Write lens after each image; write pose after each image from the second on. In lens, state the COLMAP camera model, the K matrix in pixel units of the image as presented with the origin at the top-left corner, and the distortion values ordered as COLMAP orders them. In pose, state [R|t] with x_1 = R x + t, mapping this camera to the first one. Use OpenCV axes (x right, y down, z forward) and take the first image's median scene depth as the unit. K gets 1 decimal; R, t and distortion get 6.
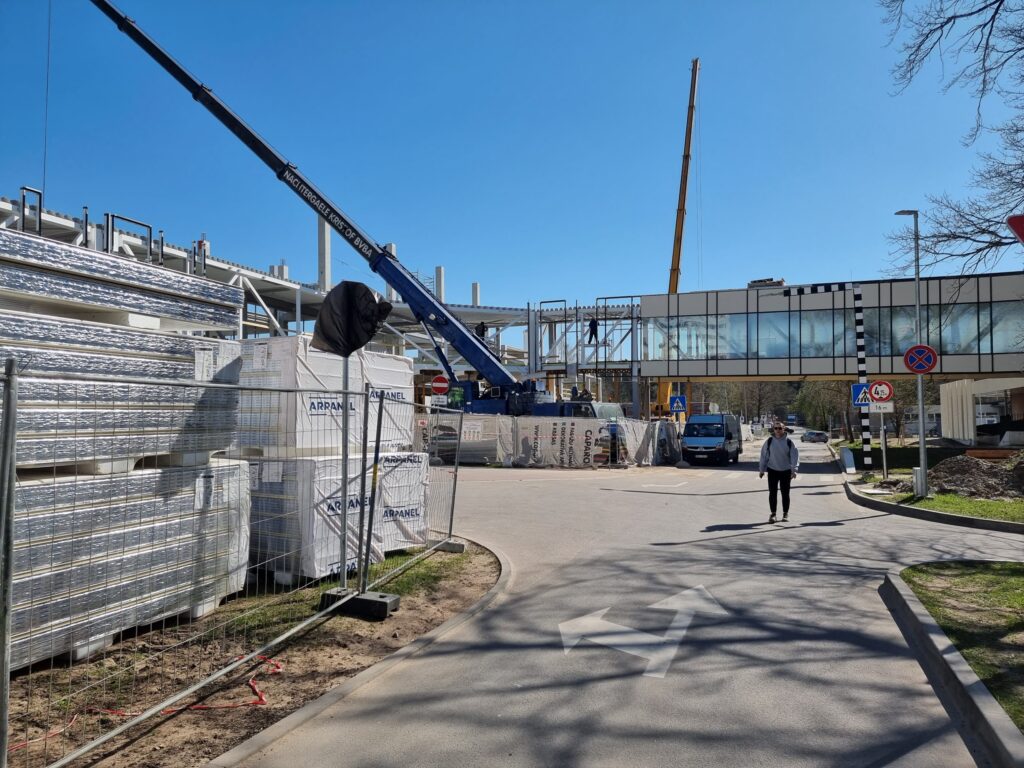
lens RADIAL K [[688.2, 0, 518.2], [0, 688.2, 385.6], [0, 0, 1]] dist [0.033662, -0.021058]
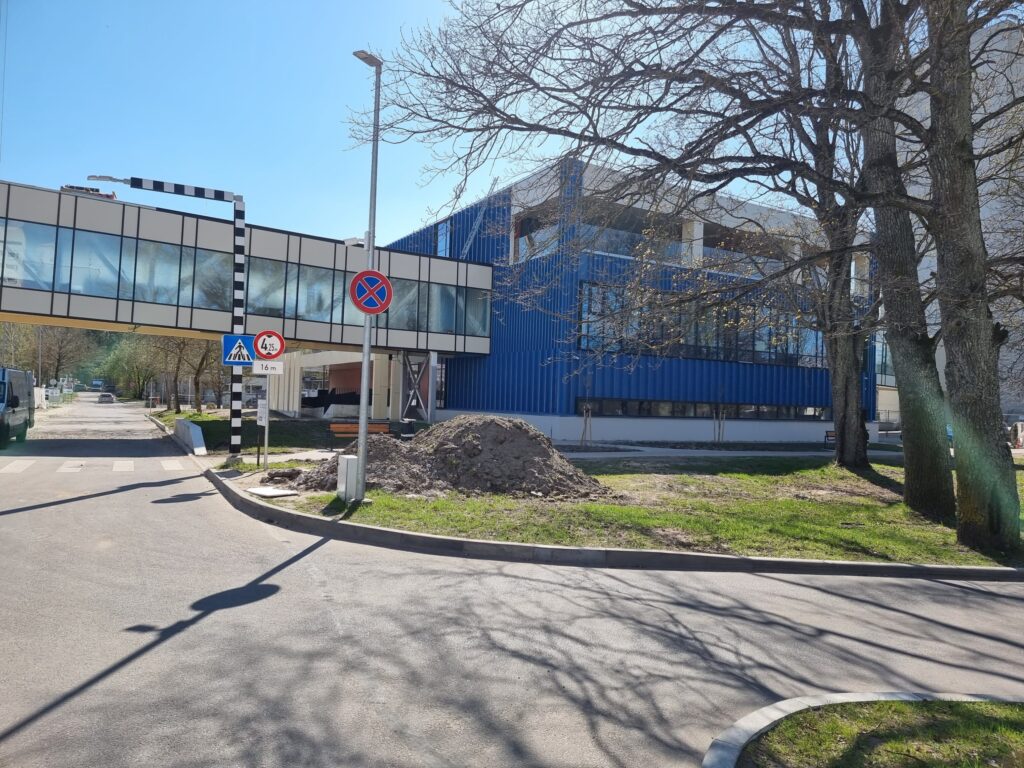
lens RADIAL K [[688.2, 0, 517.7], [0, 688.2, 387.1], [0, 0, 1]] dist [0.033662, -0.021058]
pose [[0.602593, 0.044938, 0.796783, 0.061027], [-0.081662, 0.996645, 0.005550, 0.014966], [-0.793860, -0.068411, 0.604241, 0.201231]]
